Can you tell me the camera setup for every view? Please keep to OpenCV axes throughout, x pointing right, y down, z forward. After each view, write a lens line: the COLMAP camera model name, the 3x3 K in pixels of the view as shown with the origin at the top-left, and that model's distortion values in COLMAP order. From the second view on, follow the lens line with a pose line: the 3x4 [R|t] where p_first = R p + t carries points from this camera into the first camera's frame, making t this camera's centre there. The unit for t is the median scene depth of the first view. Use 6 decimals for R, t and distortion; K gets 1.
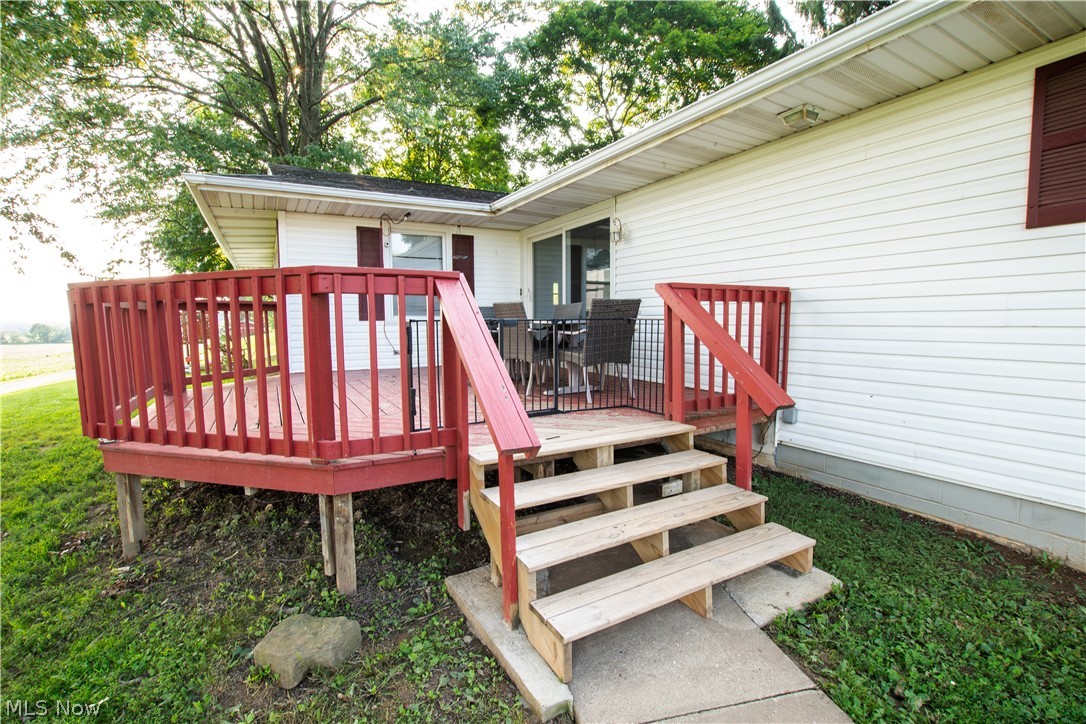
lens RADIAL K [[481.4, 0, 534.5], [0, 481.4, 364.0], [0, 0, 1]] dist [-0.035150, 0.006768]
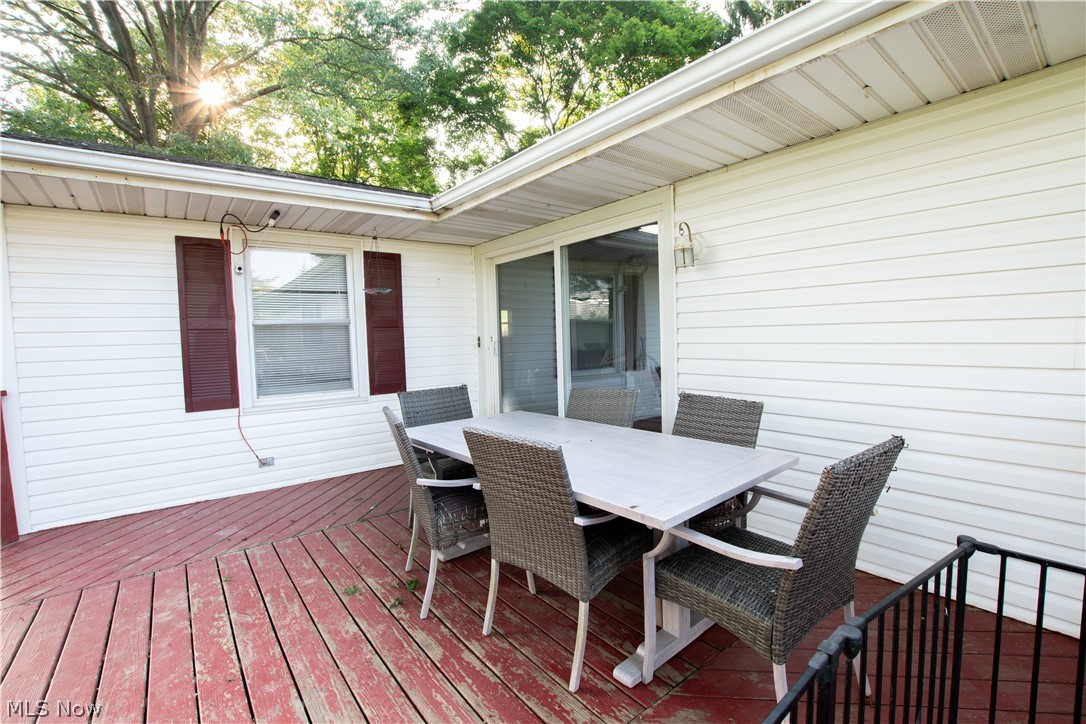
lens RADIAL K [[481.4, 0, 536.6], [0, 481.4, 365.4], [0, 0, 1]] dist [-0.035150, 0.006768]
pose [[0.987912, -0.030194, 0.152048, -0.022758], [0.035025, 0.998960, -0.029200, -0.043546], [-0.151008, 0.034173, 0.987942, 0.161312]]
